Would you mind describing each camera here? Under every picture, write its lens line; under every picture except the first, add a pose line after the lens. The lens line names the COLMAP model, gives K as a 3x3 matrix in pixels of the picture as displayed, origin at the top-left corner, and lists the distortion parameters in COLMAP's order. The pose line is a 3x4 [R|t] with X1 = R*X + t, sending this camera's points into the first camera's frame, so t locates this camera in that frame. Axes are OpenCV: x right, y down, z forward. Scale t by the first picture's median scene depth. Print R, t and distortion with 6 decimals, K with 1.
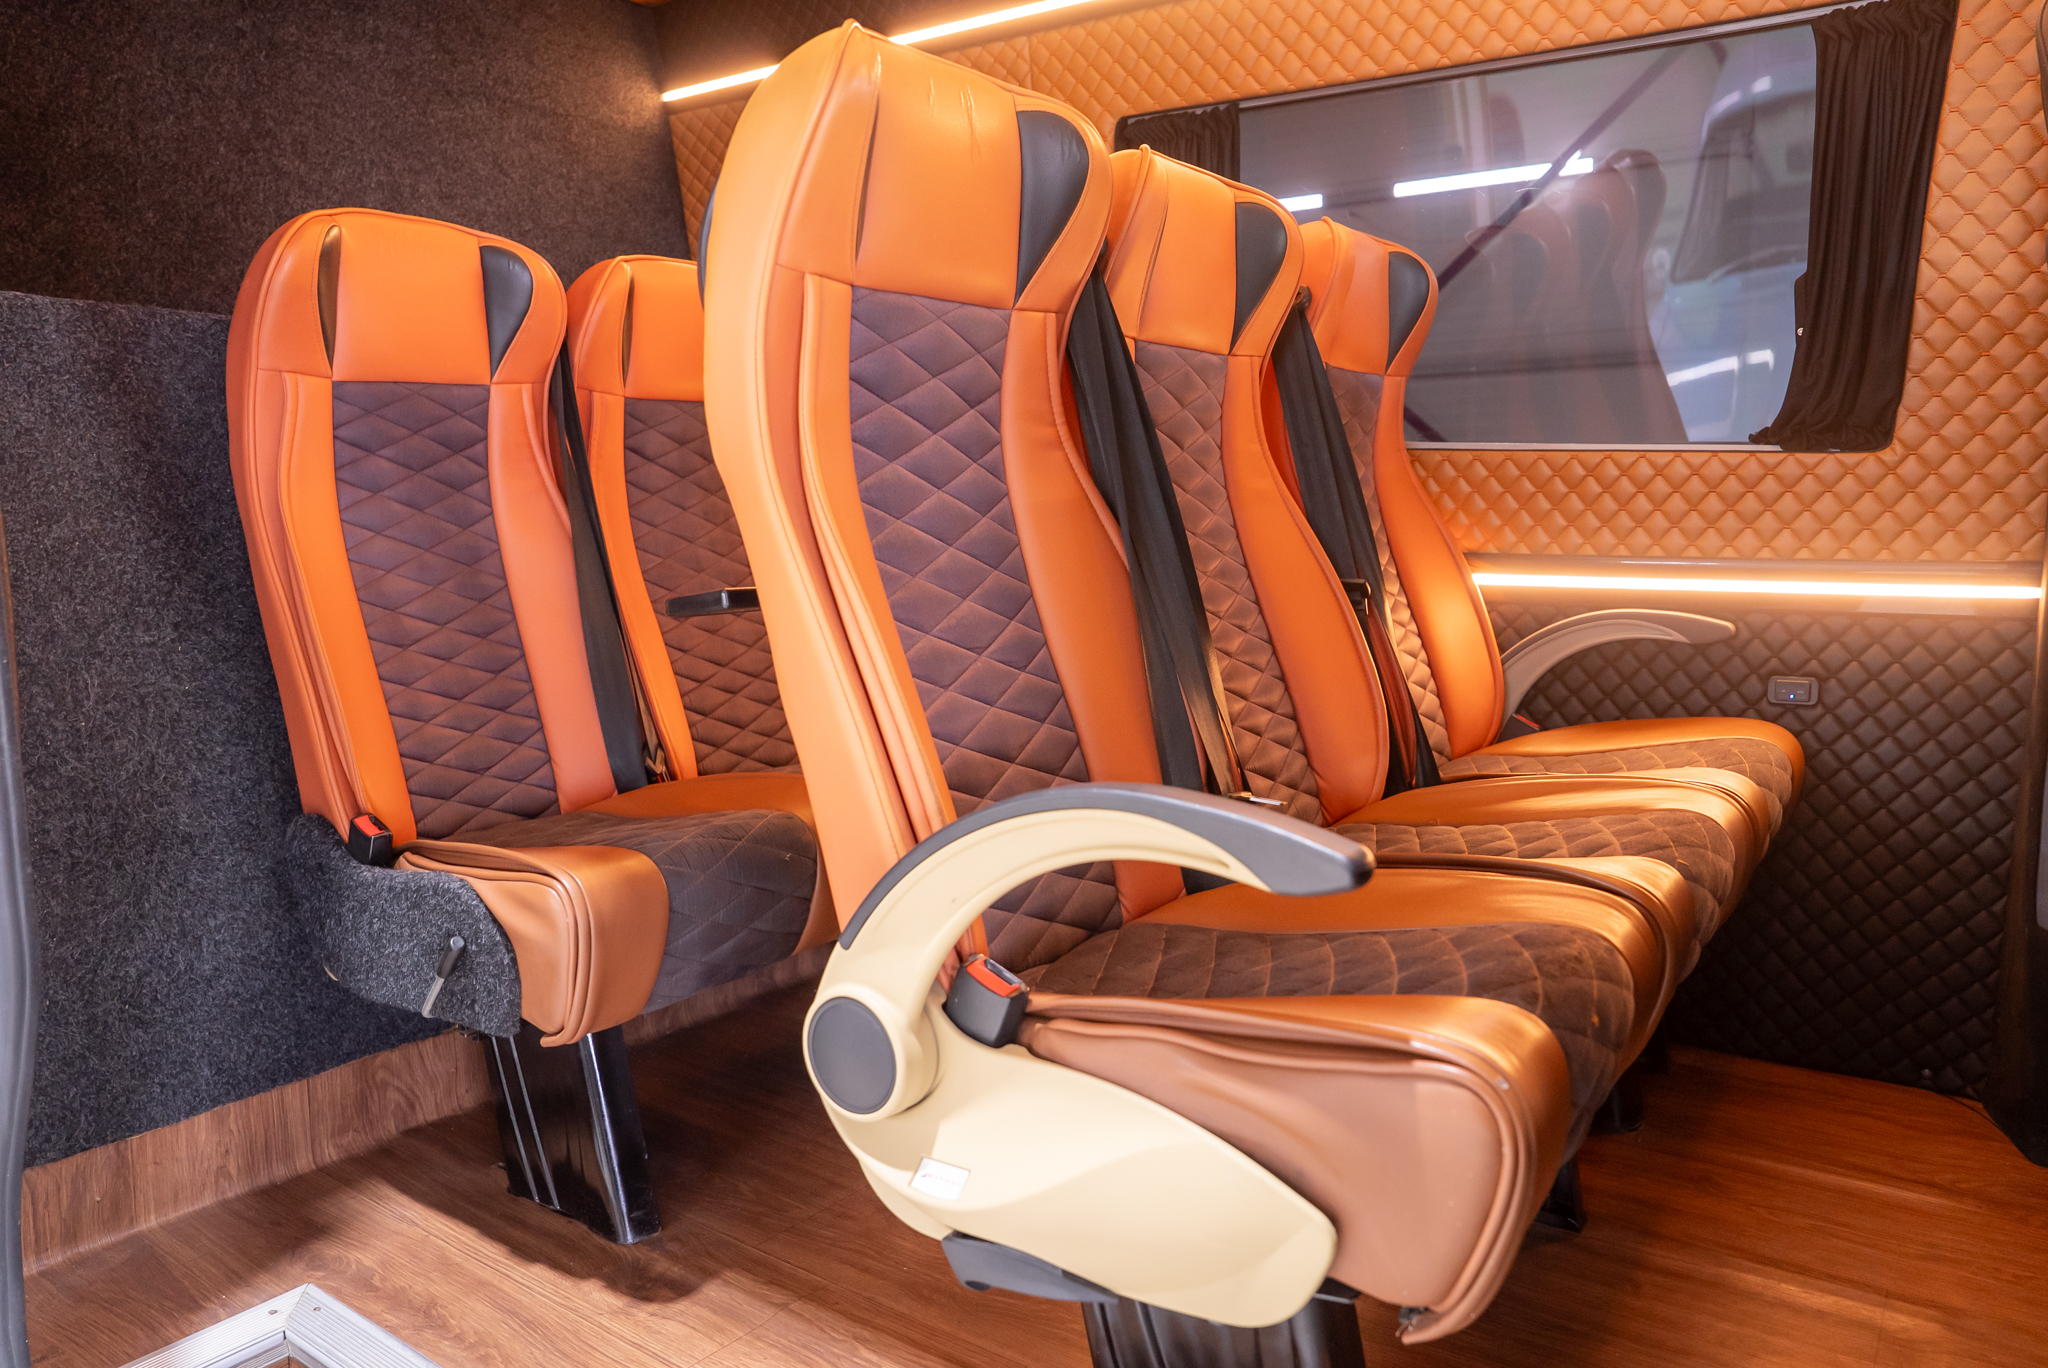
lens RADIAL K [[1415.3, 0, 1026.4], [0, 1415.3, 682.0], [0, 0, 1]] dist [-0.113624, 0.085979]
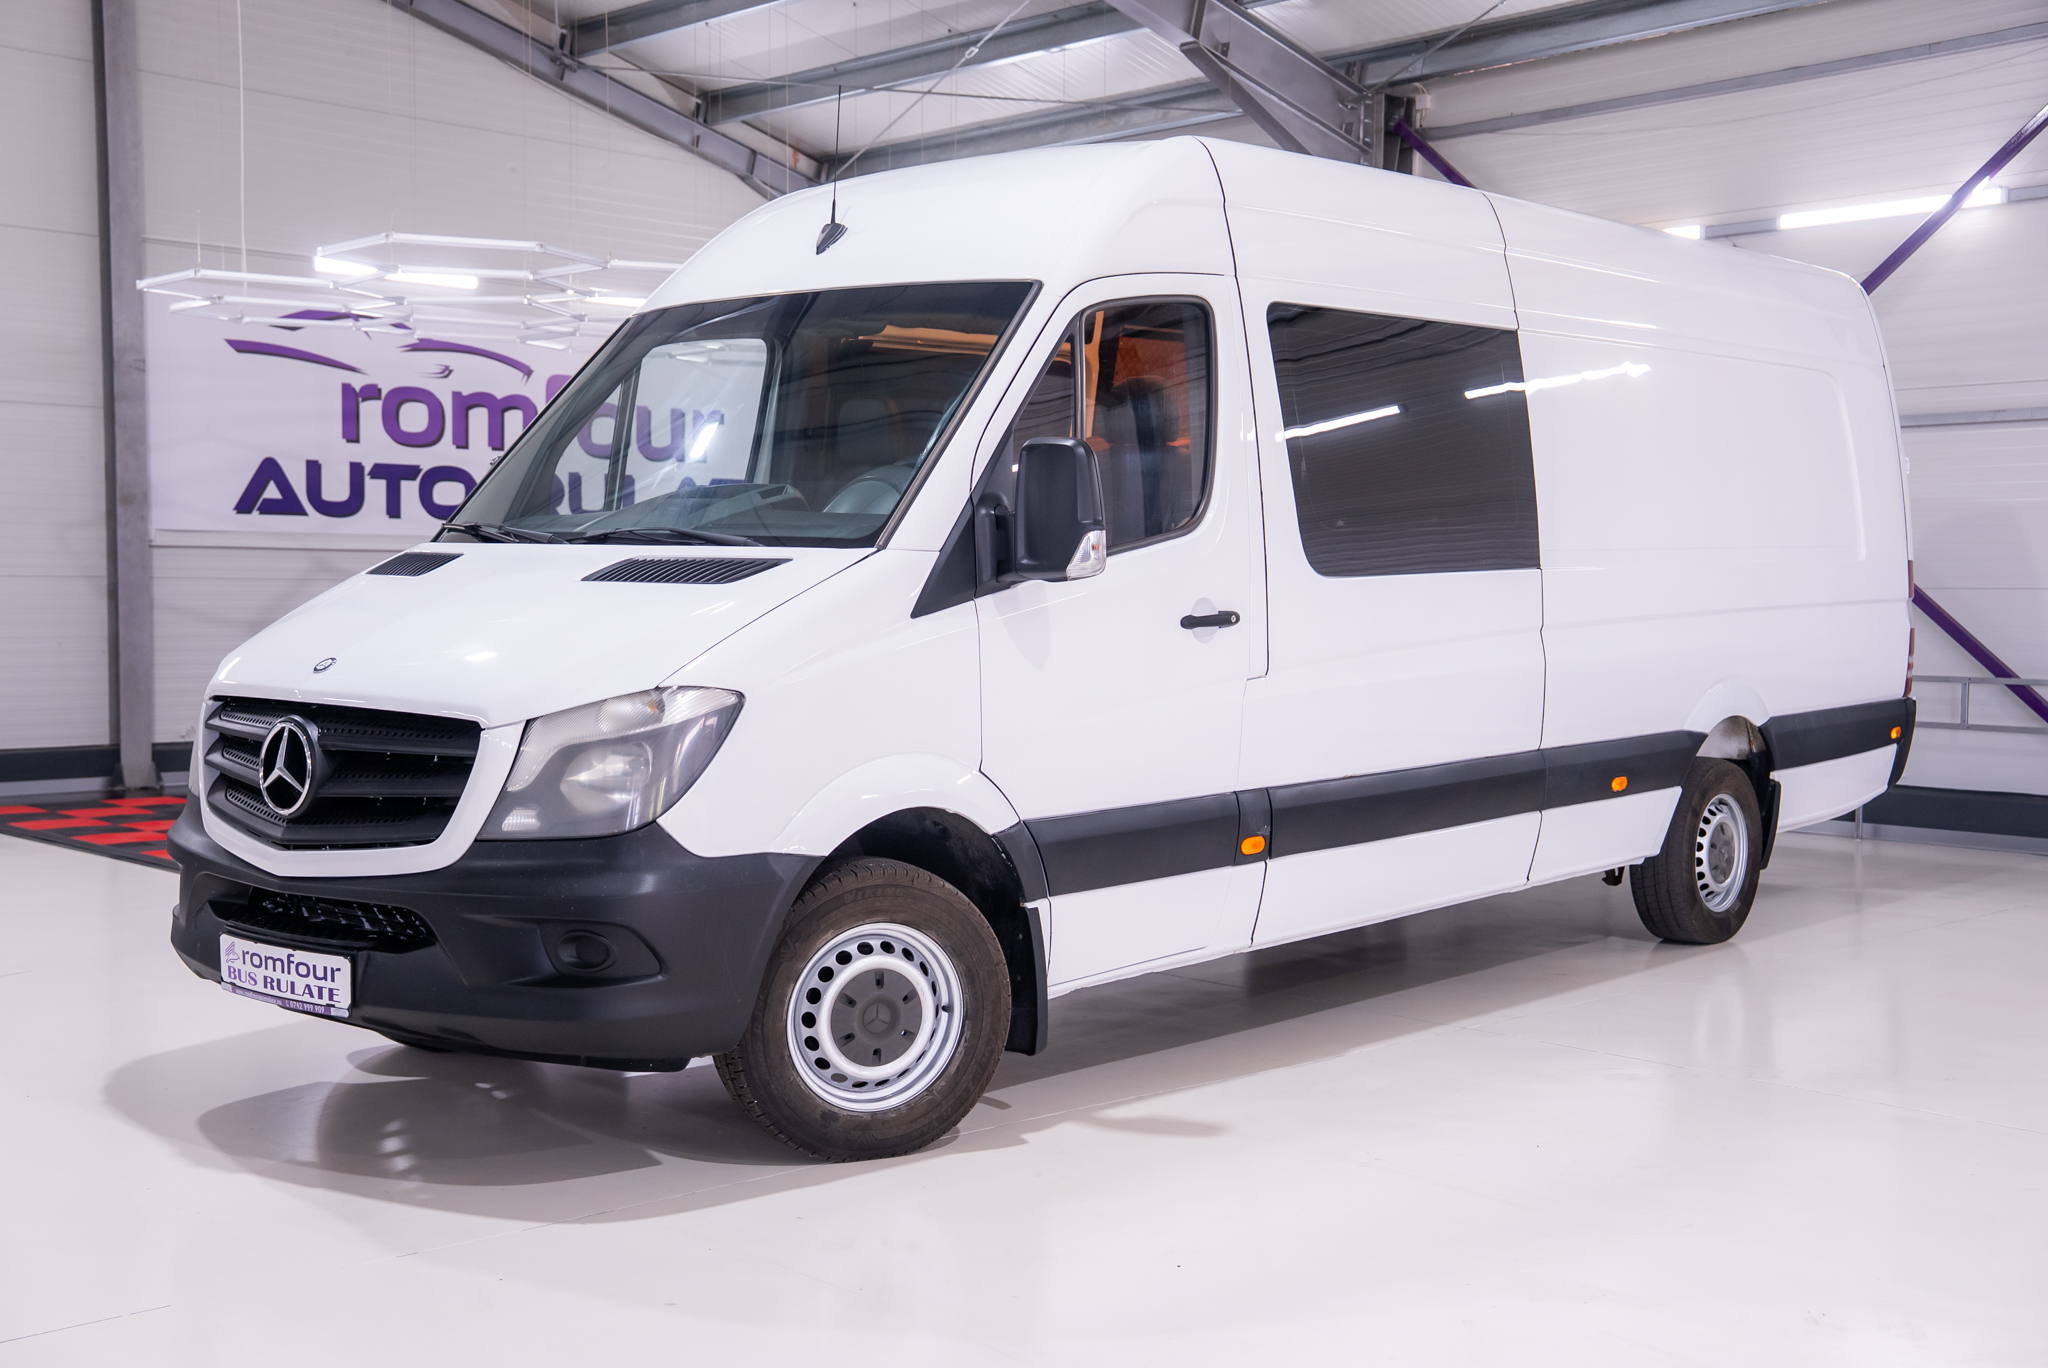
lens RADIAL K [[2327.7, 0, 1029.2], [0, 2327.7, 686.4], [0, 0, 1]] dist [0.100779, 0.000000]
pose [[0.981391, 0.038417, -0.188138, 0.433379], [-0.054453, 0.995240, -0.080824, 0.419299], [0.184137, 0.089565, 0.978811, -2.522293]]
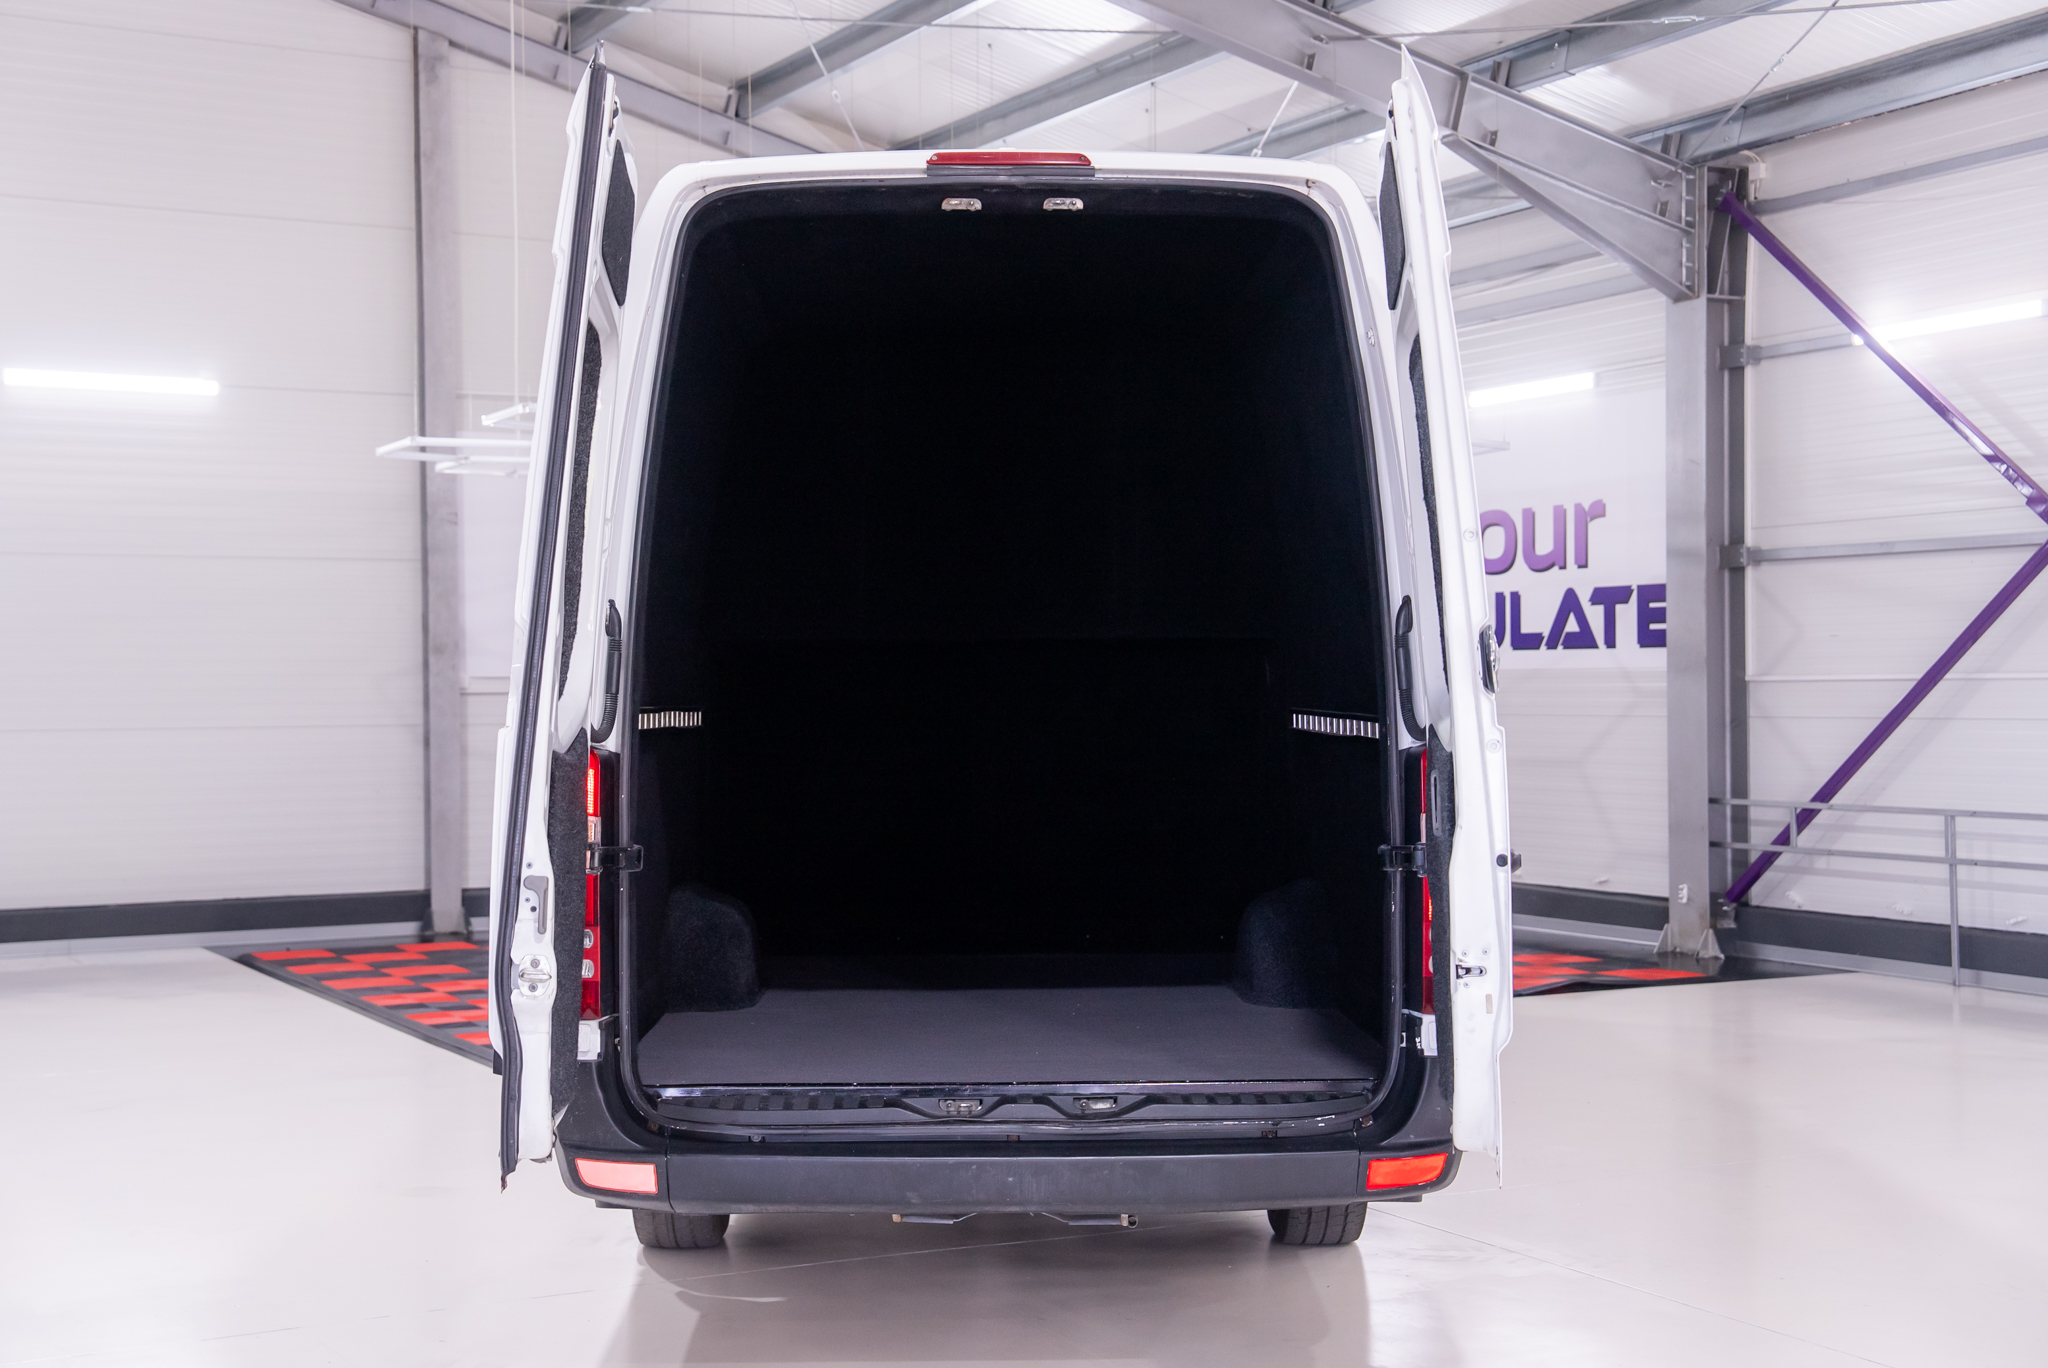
lens RADIAL K [[2843.0, 0, 1006.1], [0, 2843.0, 691.8], [0, 0, 1]] dist [0.192436, 0.000000]
pose [[0.885673, 0.015990, -0.464034, 2.229084], [-0.076137, 0.990880, -0.111174, 0.408614], [0.458024, 0.133794, 0.878814, -3.101533]]
